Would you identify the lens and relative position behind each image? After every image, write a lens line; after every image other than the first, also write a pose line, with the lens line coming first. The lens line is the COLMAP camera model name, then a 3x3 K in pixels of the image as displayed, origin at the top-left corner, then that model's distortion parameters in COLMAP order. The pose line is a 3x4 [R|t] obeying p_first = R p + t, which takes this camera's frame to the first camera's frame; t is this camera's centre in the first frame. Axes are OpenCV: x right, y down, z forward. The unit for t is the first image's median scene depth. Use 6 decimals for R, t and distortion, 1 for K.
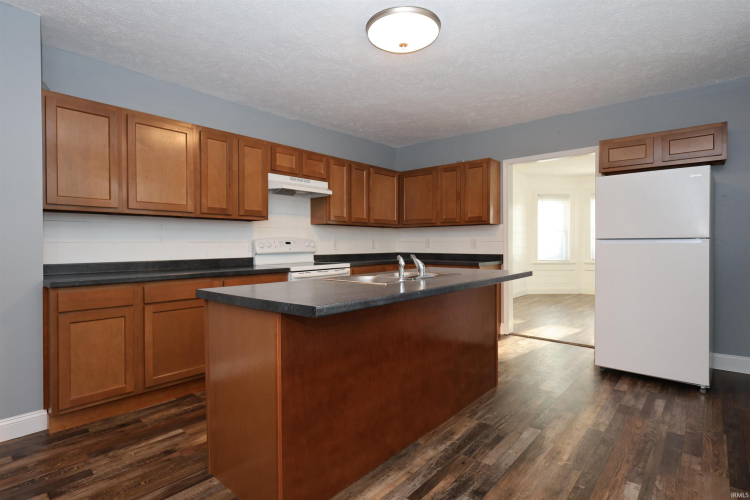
lens RADIAL K [[389.3, 0, 377.4], [0, 389.3, 249.2], [0, 0, 1]] dist [-0.000428, 0.001175]
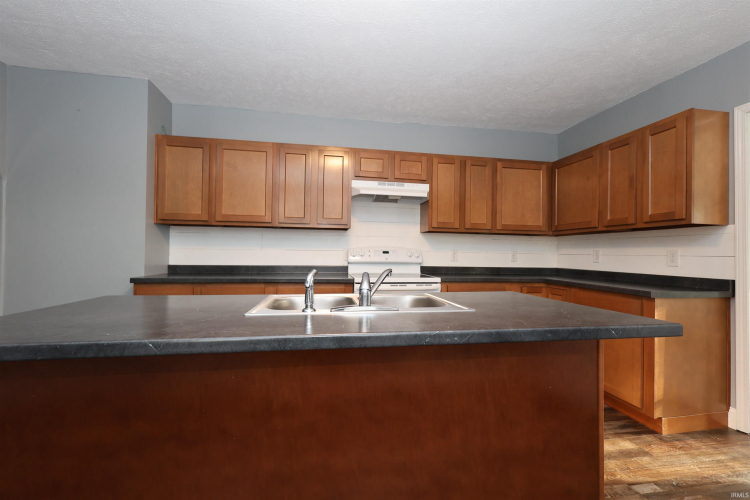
lens RADIAL K [[329.0, 0, 375.0], [0, 329.0, 250.0], [0, 0, 1]] dist [0.002806, 0.000313]
pose [[0.766591, 0.011514, -0.642033, 0.257019], [-0.028109, 0.999483, -0.015639, -0.007925], [0.641520, 0.030035, 0.766518, 0.354298]]
